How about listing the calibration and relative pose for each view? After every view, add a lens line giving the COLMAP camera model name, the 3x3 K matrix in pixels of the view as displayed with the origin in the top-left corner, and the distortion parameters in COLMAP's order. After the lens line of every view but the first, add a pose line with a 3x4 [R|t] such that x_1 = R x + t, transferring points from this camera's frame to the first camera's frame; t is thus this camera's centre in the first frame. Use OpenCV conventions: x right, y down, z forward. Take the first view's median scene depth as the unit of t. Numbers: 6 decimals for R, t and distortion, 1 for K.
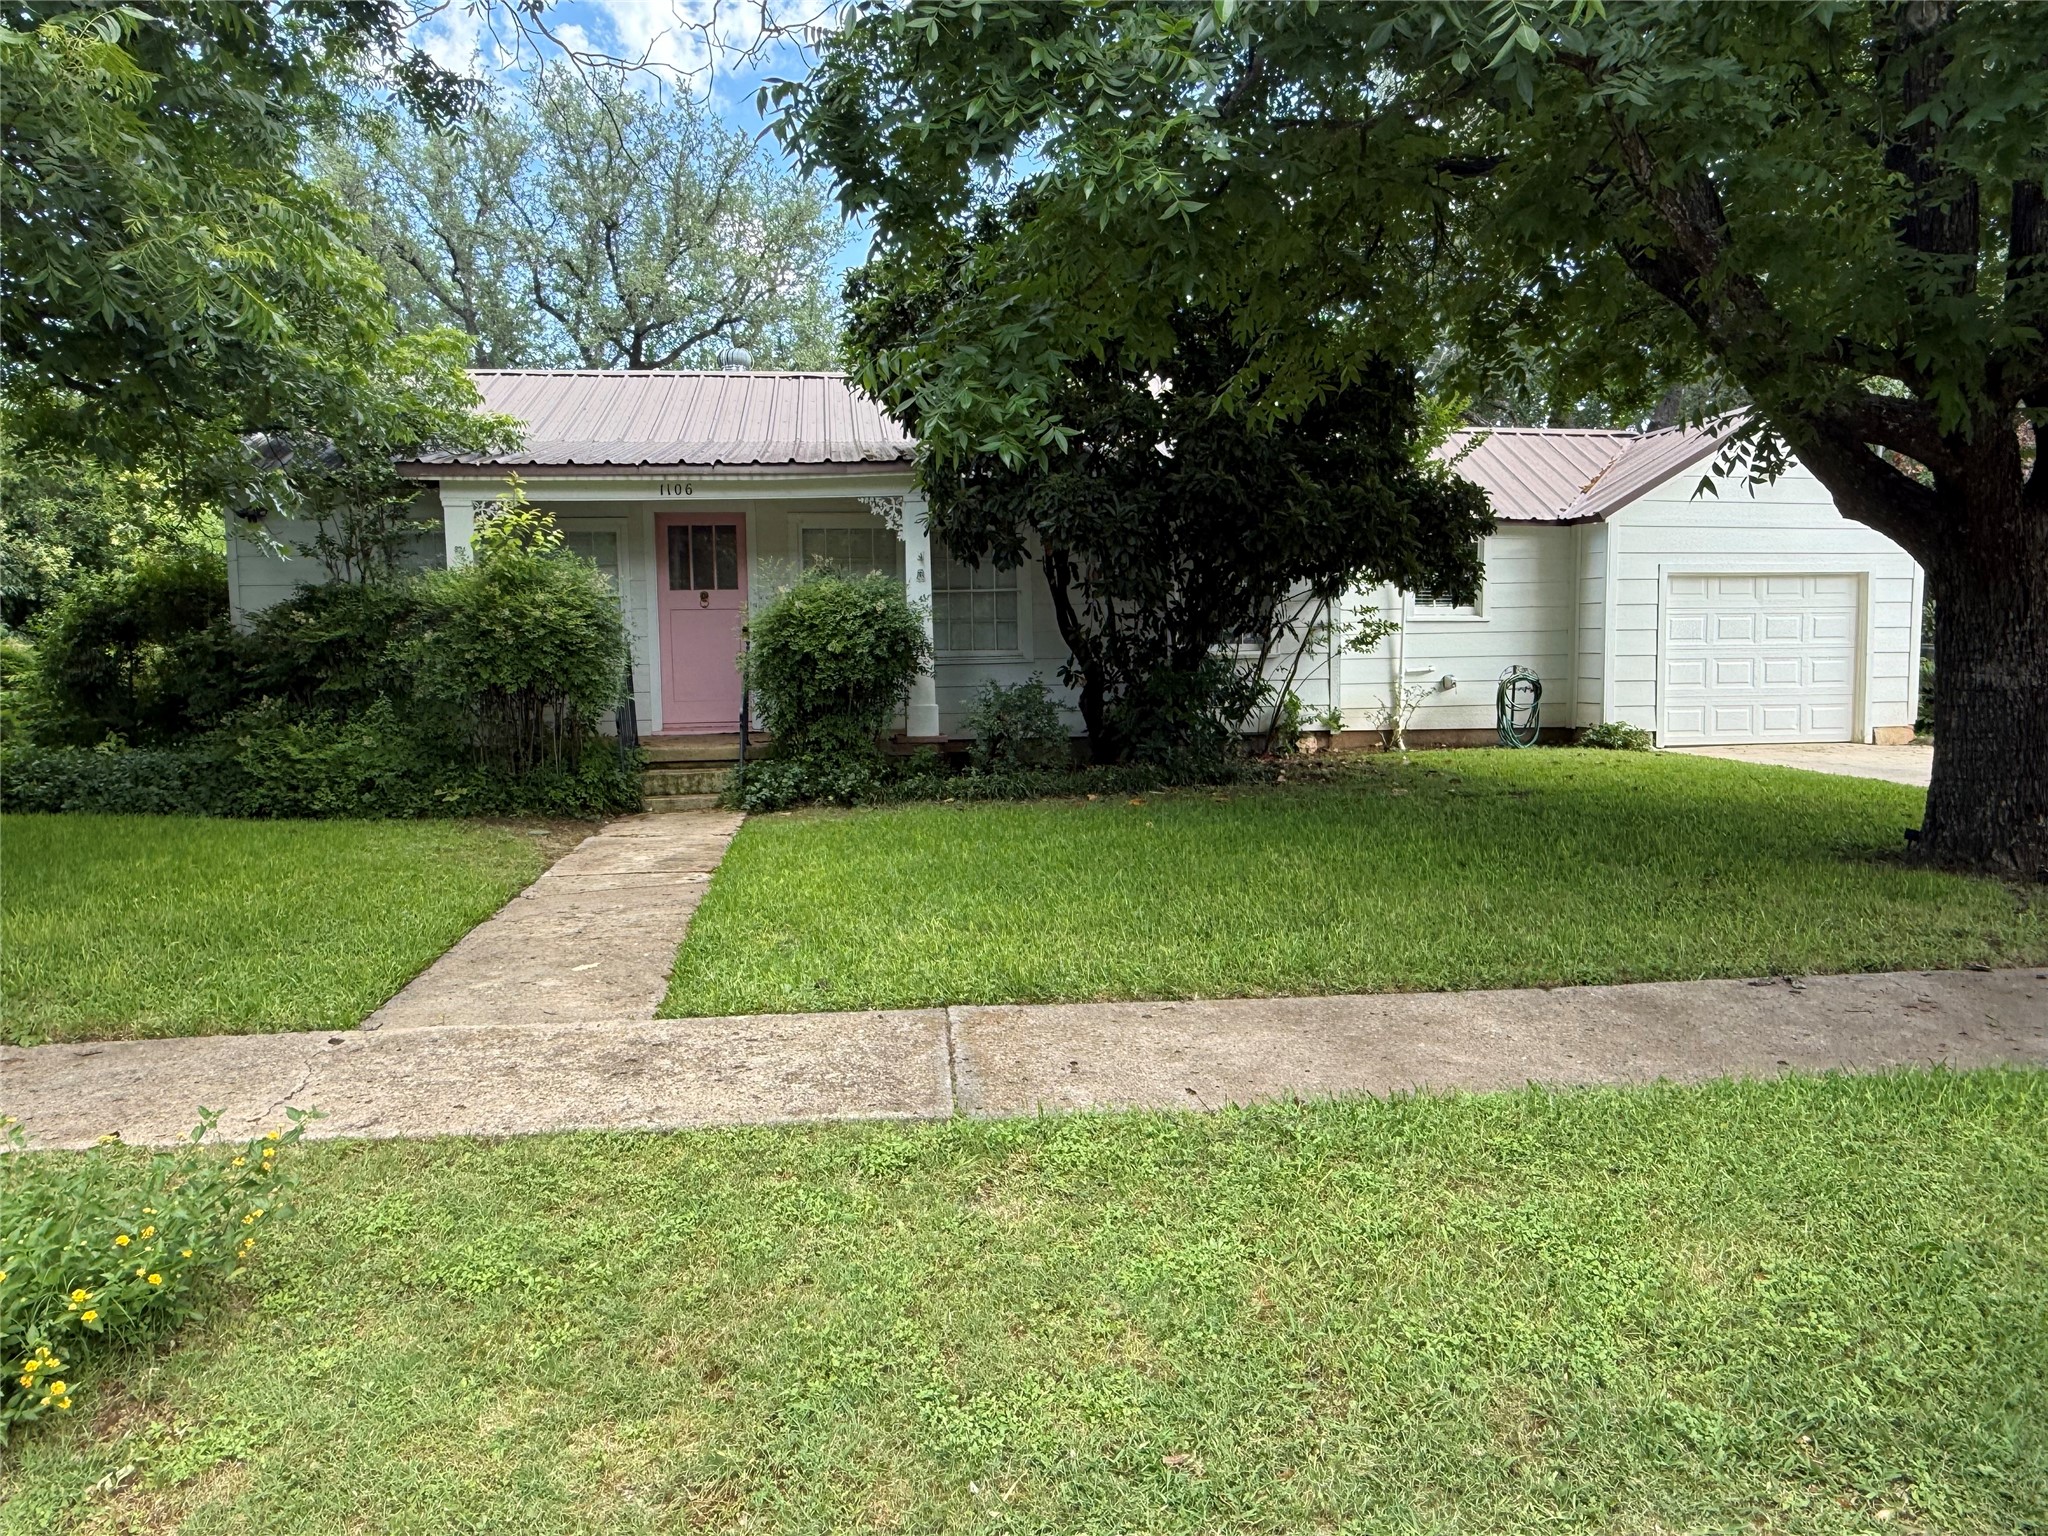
lens RADIAL K [[1384.5, 0, 1022.2], [0, 1384.5, 763.7], [0, 0, 1]] dist [0.006267, 0.000372]
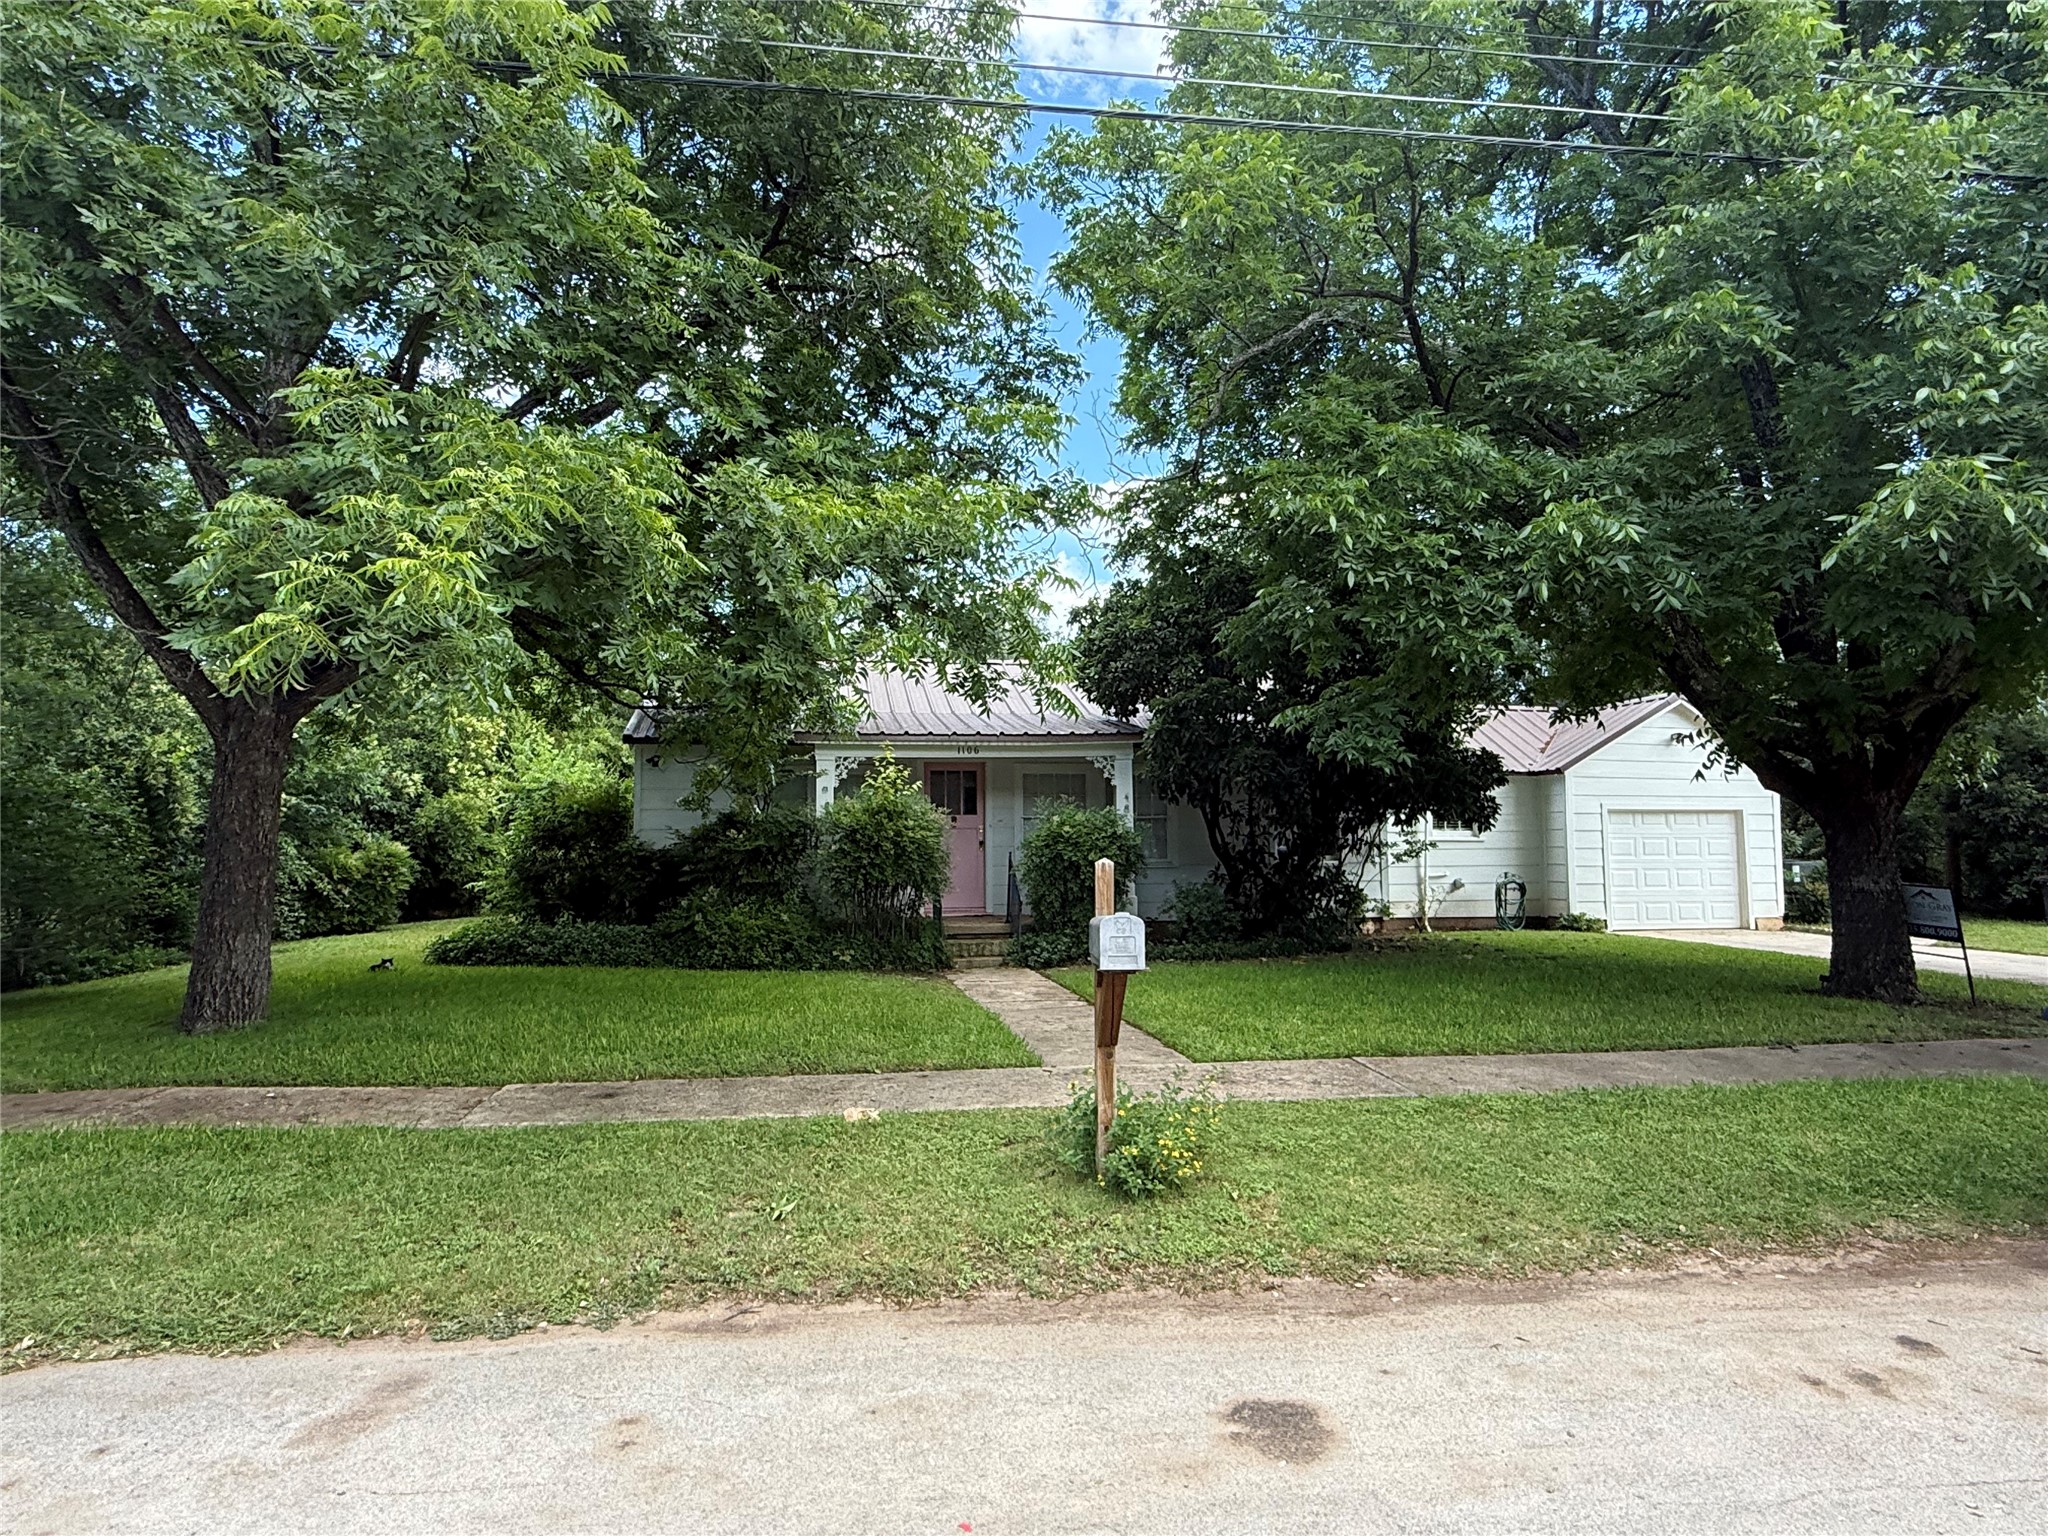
lens RADIAL K [[1179.0, 0, 1023.8], [0, 1179.0, 767.9], [0, 0, 1]] dist [0.003526, 0.001219]
pose [[0.999484, 0.011322, 0.030060, -0.206800], [-0.006598, 0.988230, -0.152832, 0.013644], [-0.031436, 0.152555, 0.987795, -0.232427]]
